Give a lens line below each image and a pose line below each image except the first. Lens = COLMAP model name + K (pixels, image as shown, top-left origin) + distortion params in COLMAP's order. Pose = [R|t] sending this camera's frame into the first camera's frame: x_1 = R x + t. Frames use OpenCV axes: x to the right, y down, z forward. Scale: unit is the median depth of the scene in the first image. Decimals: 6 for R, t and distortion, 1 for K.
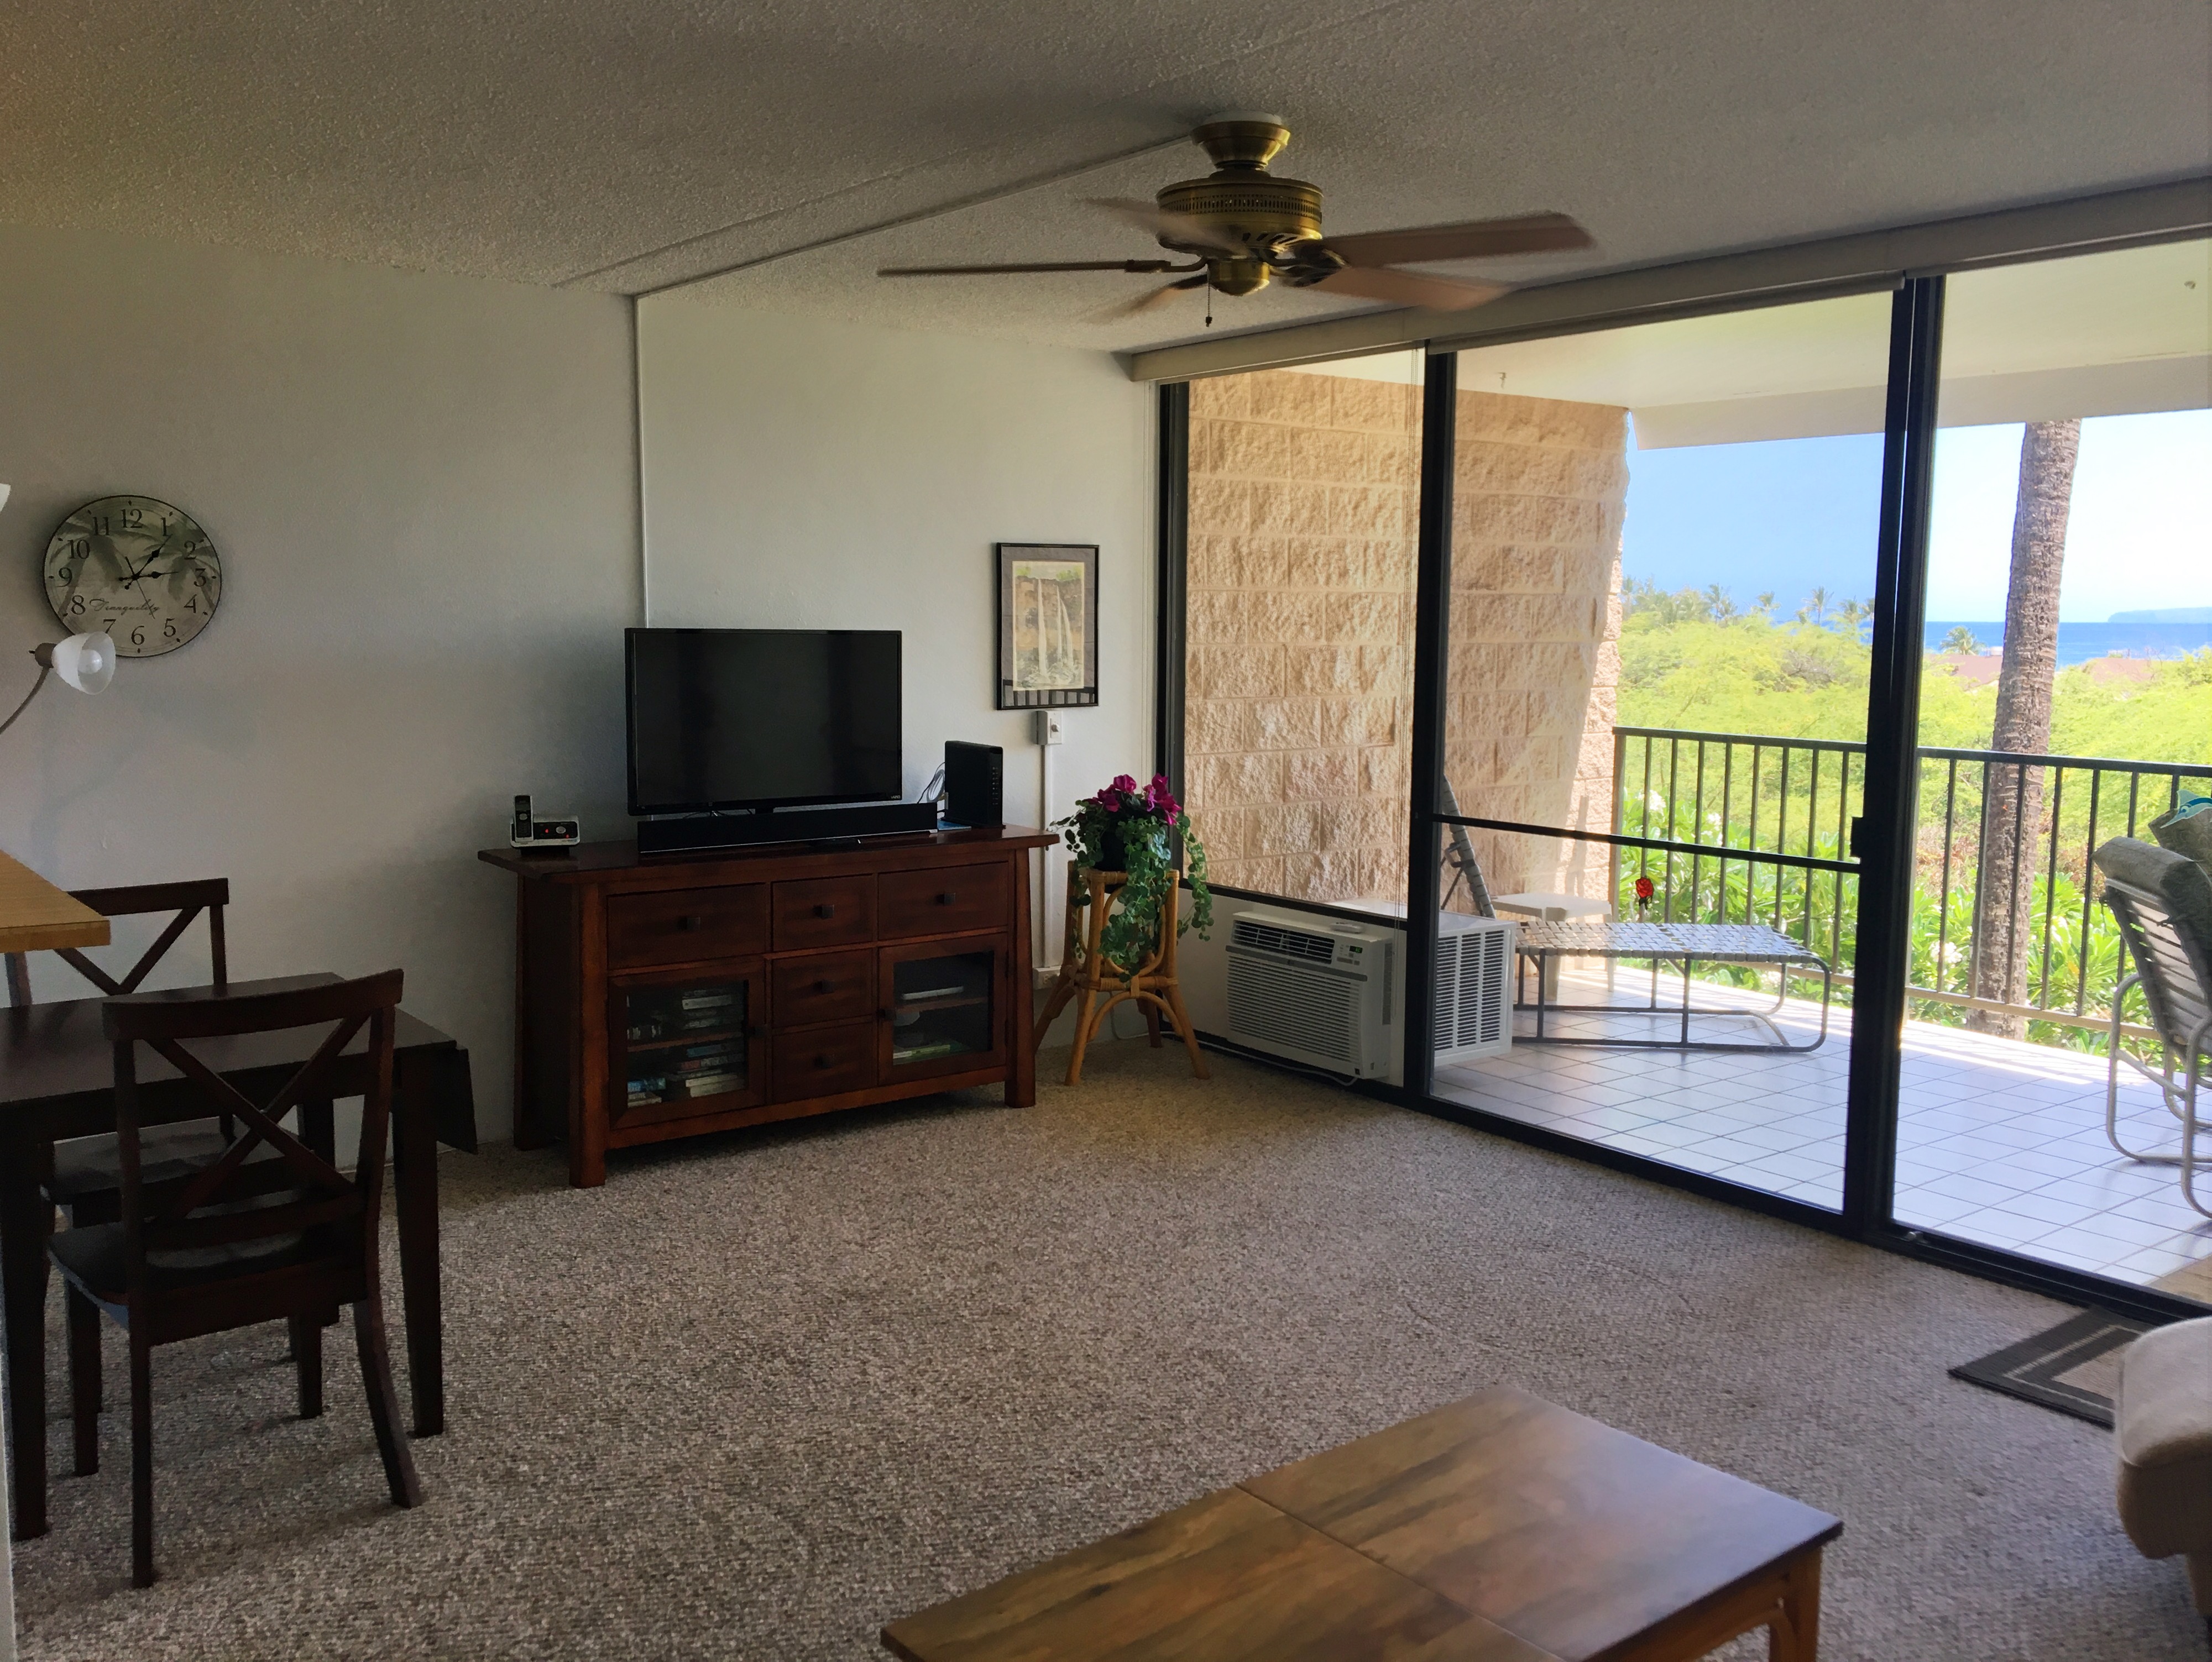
lens RADIAL K [[1882.0, 0, 1120.2], [0, 1882.0, 833.8], [0, 0, 1]] dist [0.081498, -0.078662]
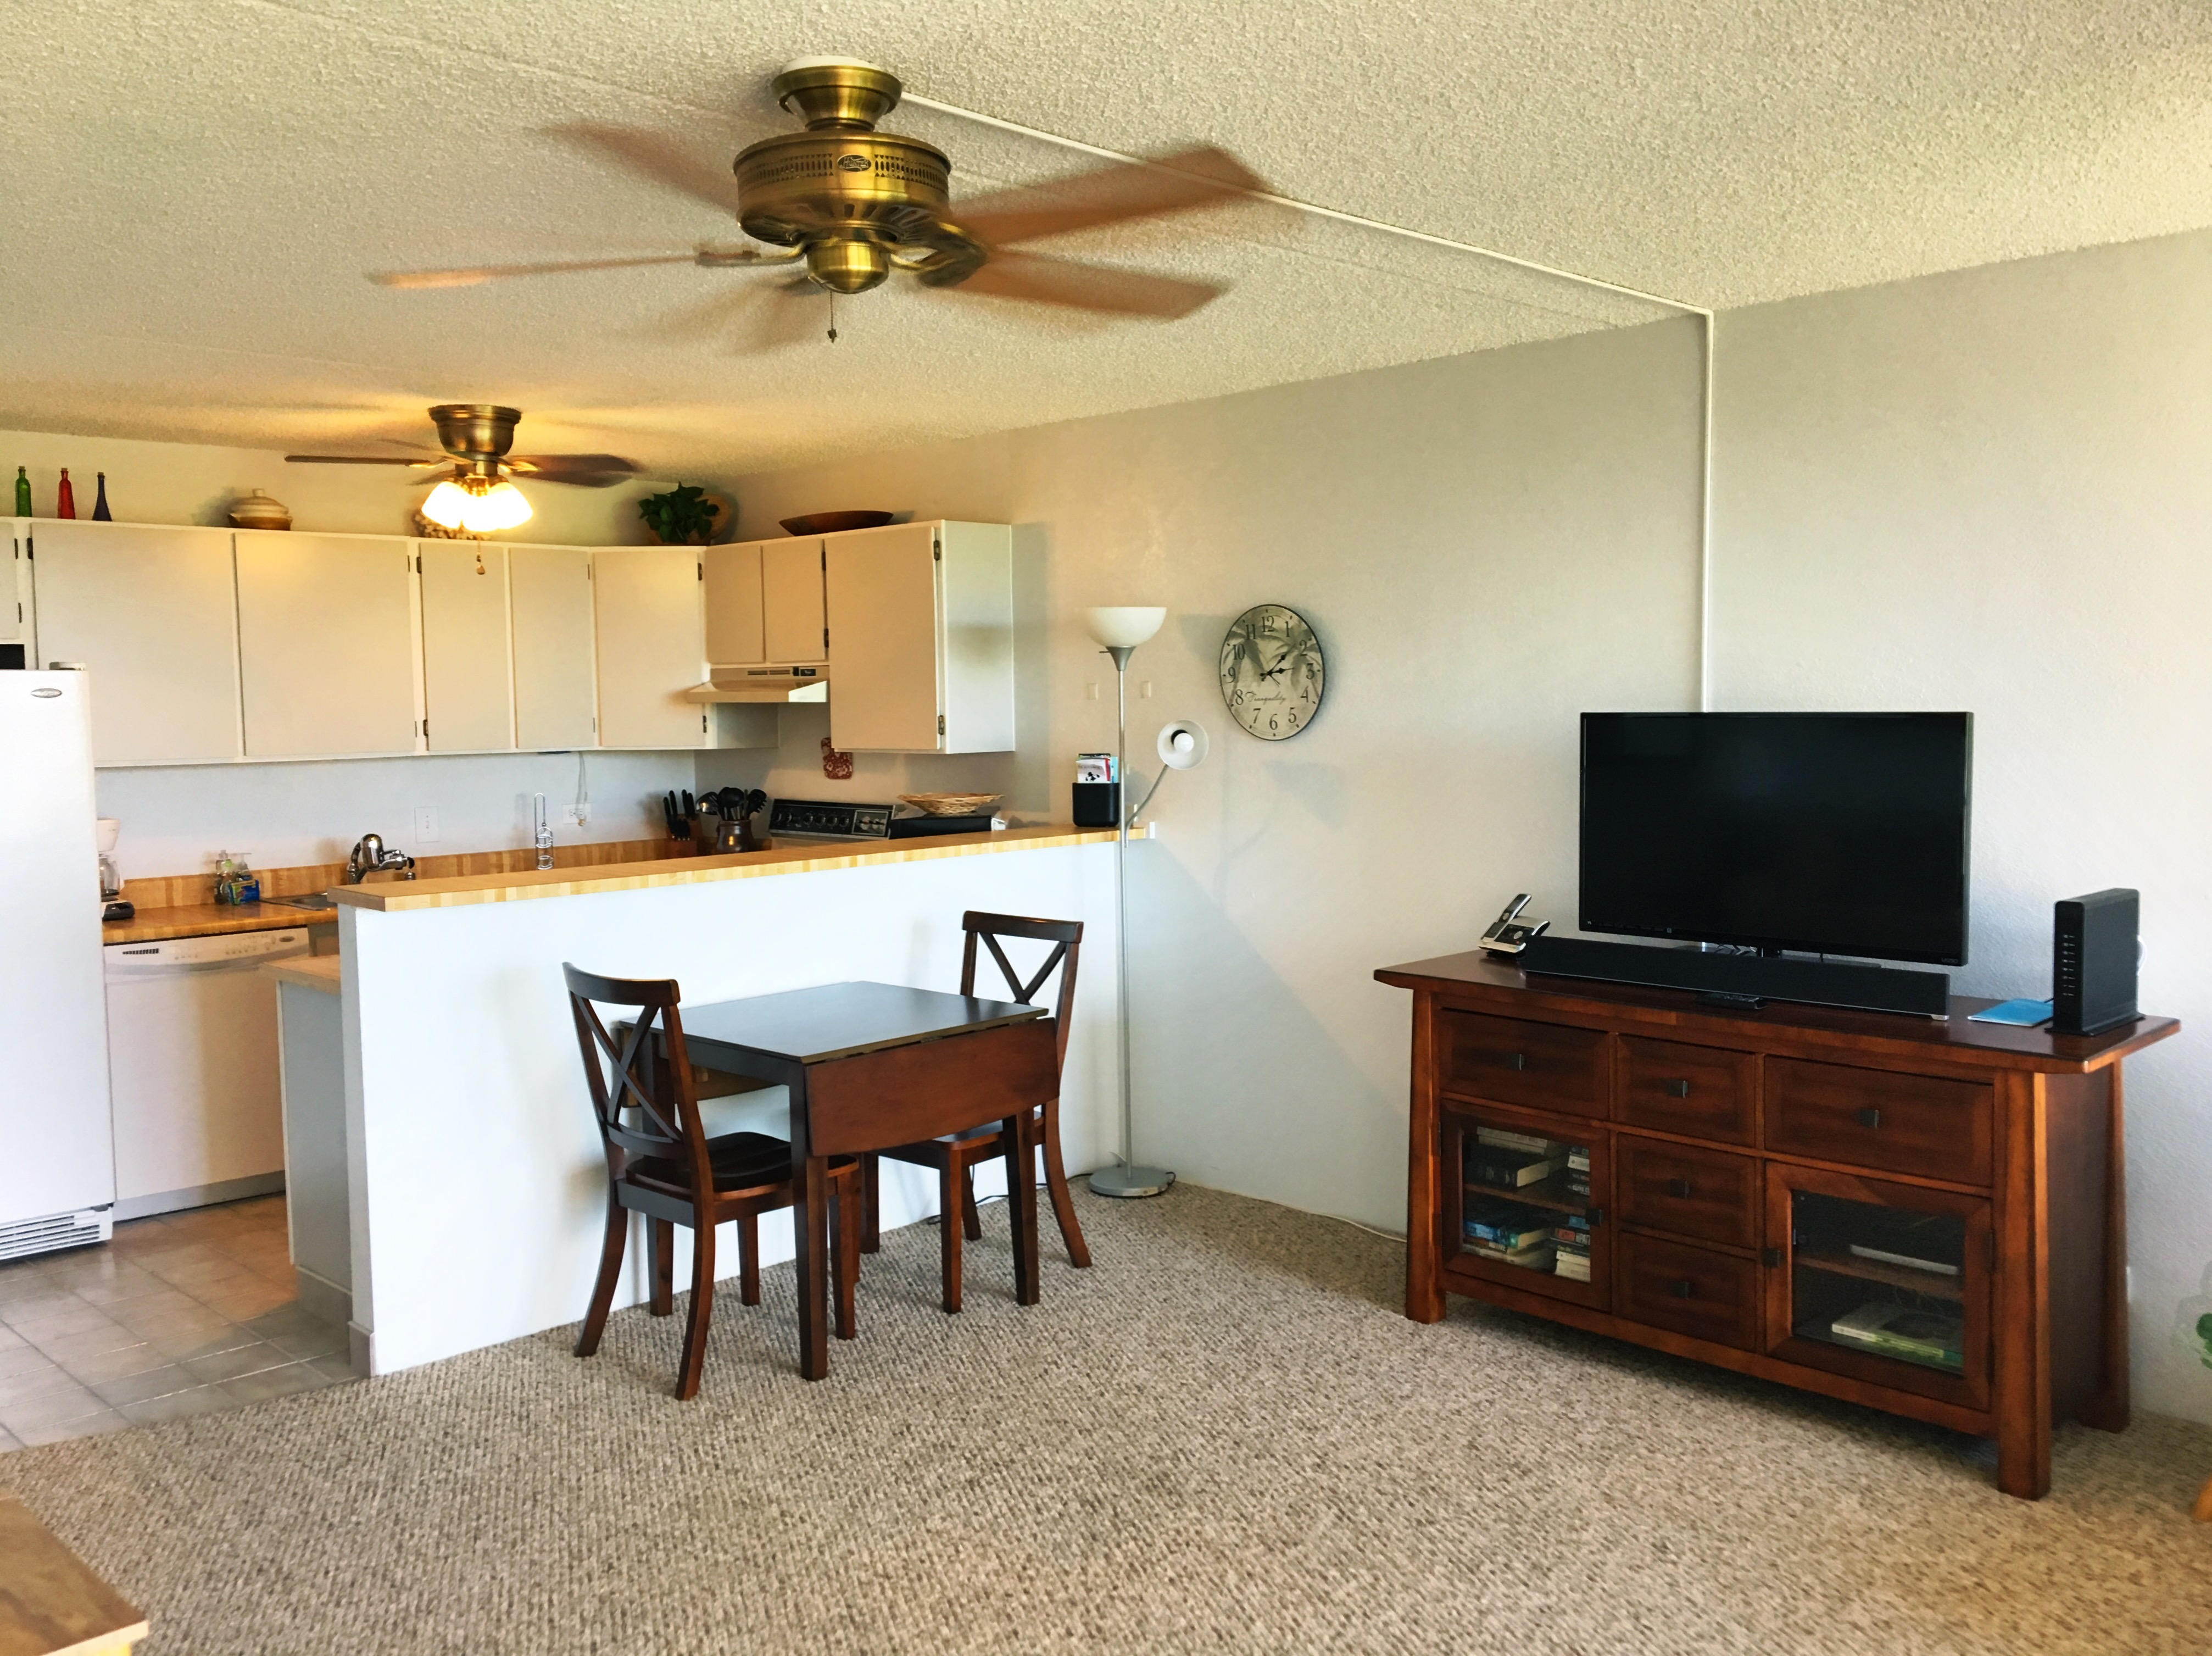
lens RADIAL K [[1882.5, 0, 1111.0], [0, 1882.5, 826.6], [0, 0, 1]] dist [0.081498, -0.078662]
pose [[0.122796, 0.057144, -0.990785, 0.635608], [-0.105882, 0.993397, 0.044172, -0.080861], [0.986768, 0.099482, 0.128036, 0.763190]]
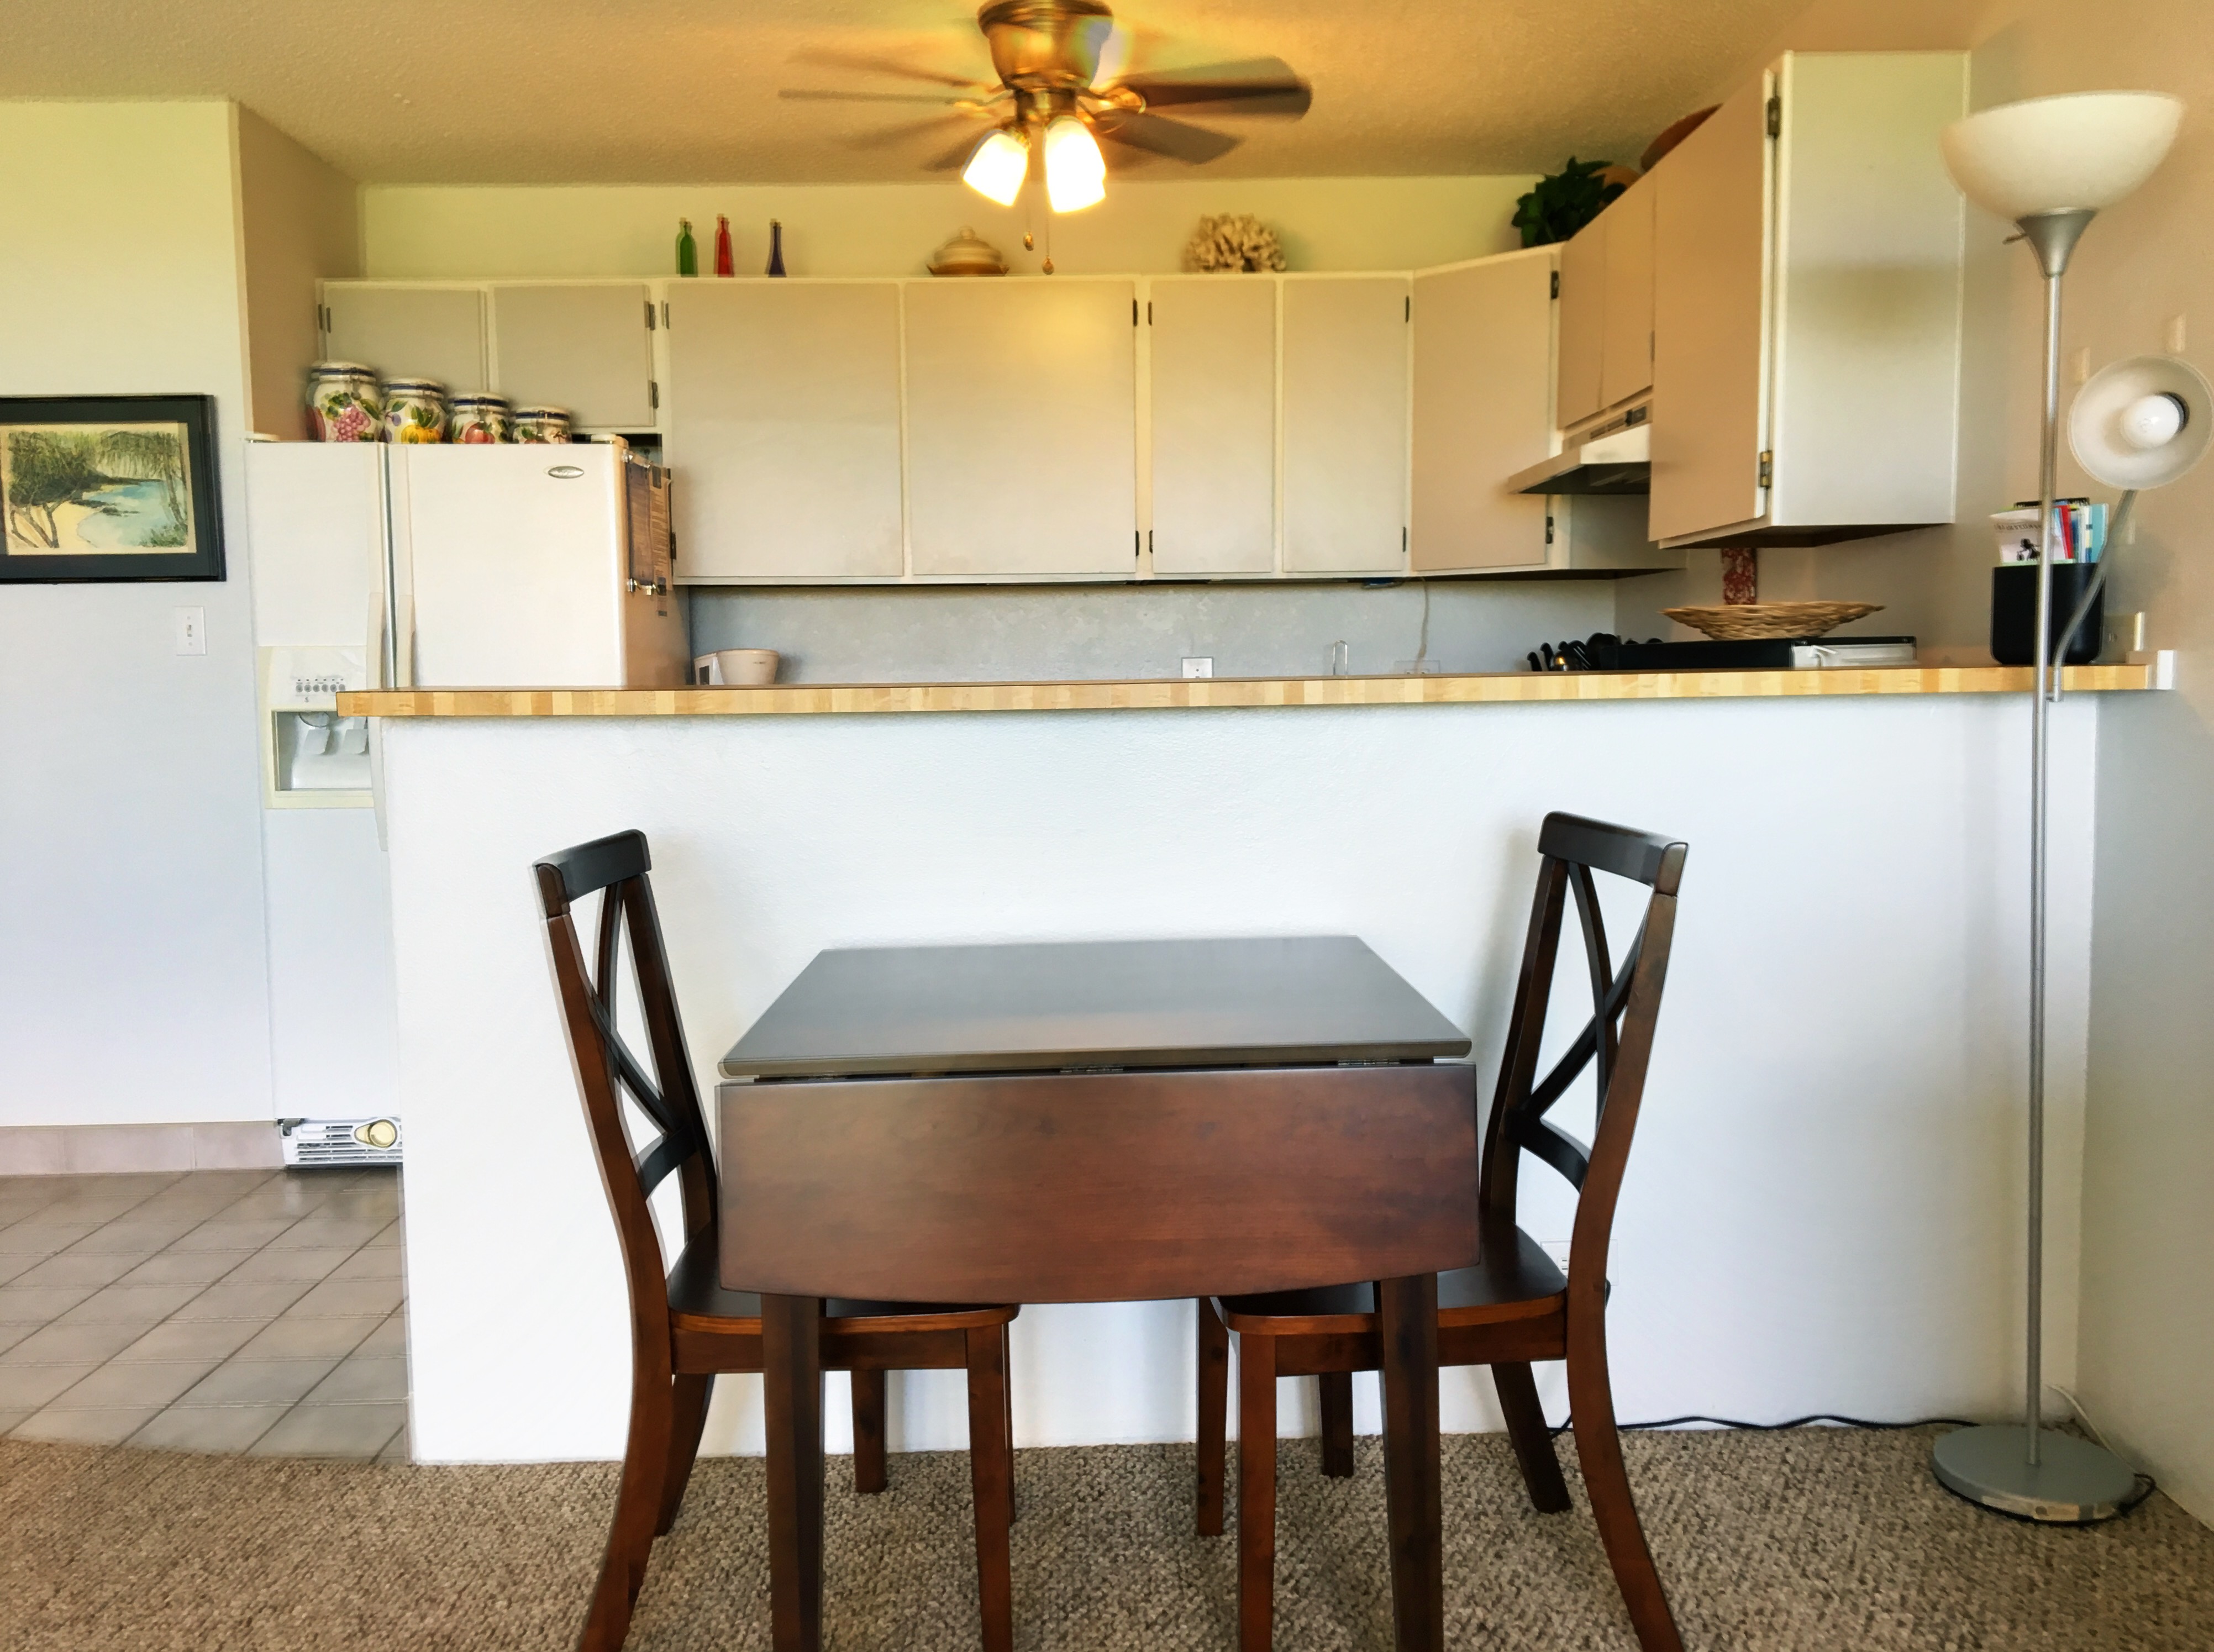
lens RADIAL K [[1884.0, 0, 1116.9], [0, 1884.0, 830.4], [0, 0, 1]] dist [0.081498, -0.078662]
pose [[-0.599466, 0.065454, -0.797719, 0.011997], [-0.093004, 0.984203, 0.150645, -0.035475], [0.794978, 0.164498, -0.583909, 1.037339]]
